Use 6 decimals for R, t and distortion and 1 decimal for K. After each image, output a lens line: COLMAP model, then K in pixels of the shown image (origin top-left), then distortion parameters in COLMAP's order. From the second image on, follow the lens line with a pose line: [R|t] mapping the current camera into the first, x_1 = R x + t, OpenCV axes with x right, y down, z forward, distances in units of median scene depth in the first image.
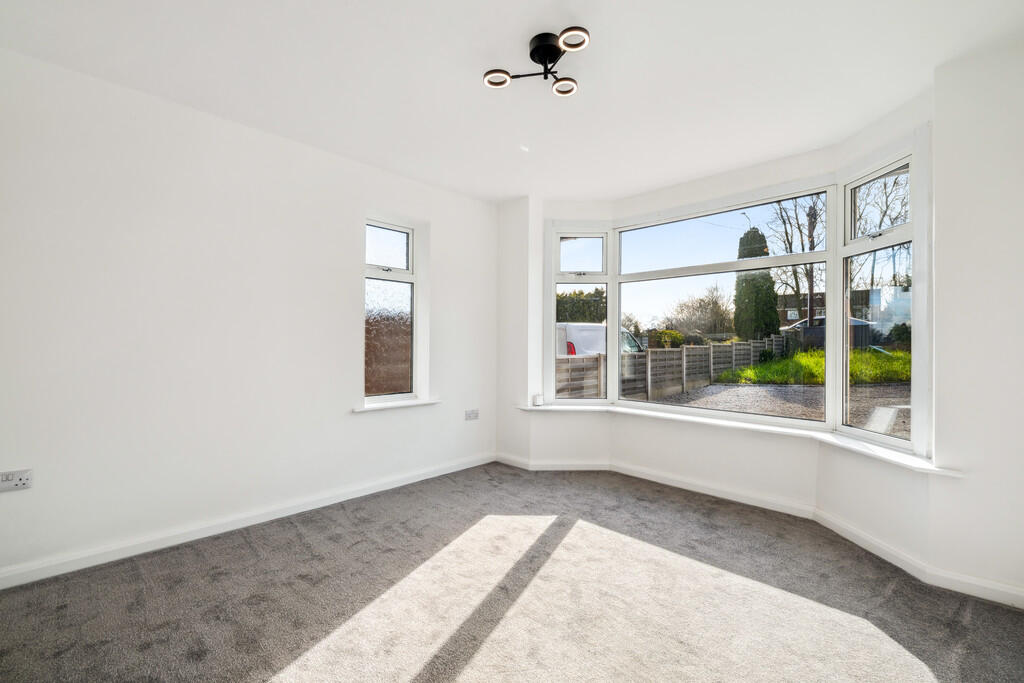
lens RADIAL K [[436.6, 0, 512.4], [0, 436.6, 340.6], [0, 0, 1]] dist [0.020146, 0.000442]
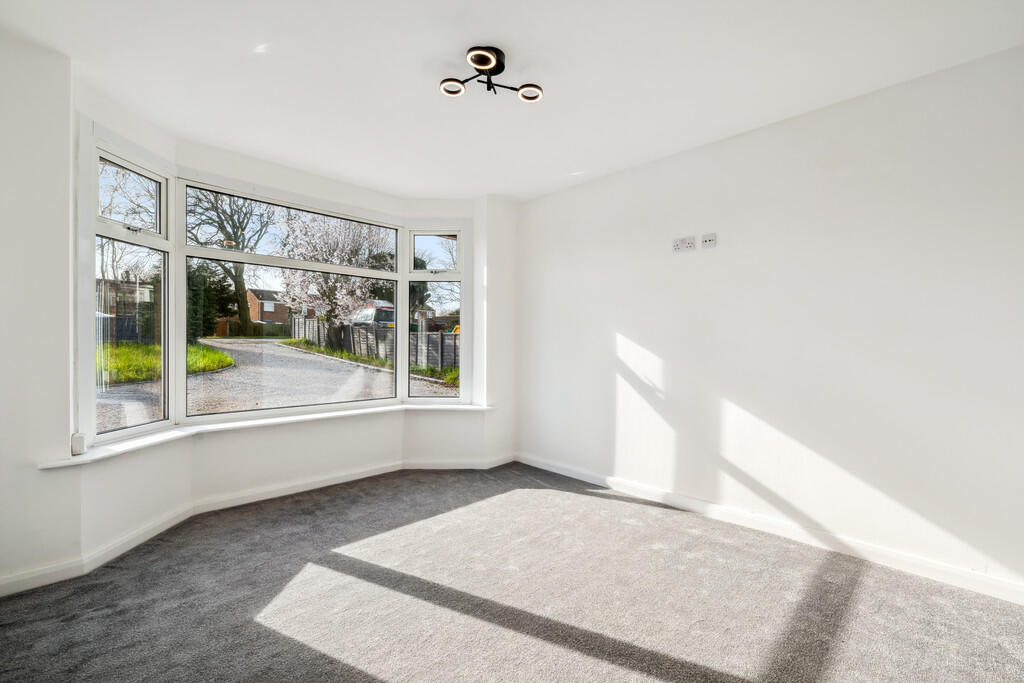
lens RADIAL K [[436.6, 0, 510.3], [0, 436.6, 343.4], [0, 0, 1]] dist [0.020146, 0.000442]
pose [[0.034119, -0.006878, 0.999394, -0.557243], [-0.013395, 0.999883, 0.007338, -0.000227], [-0.999328, -0.013637, 0.034022, 0.518472]]
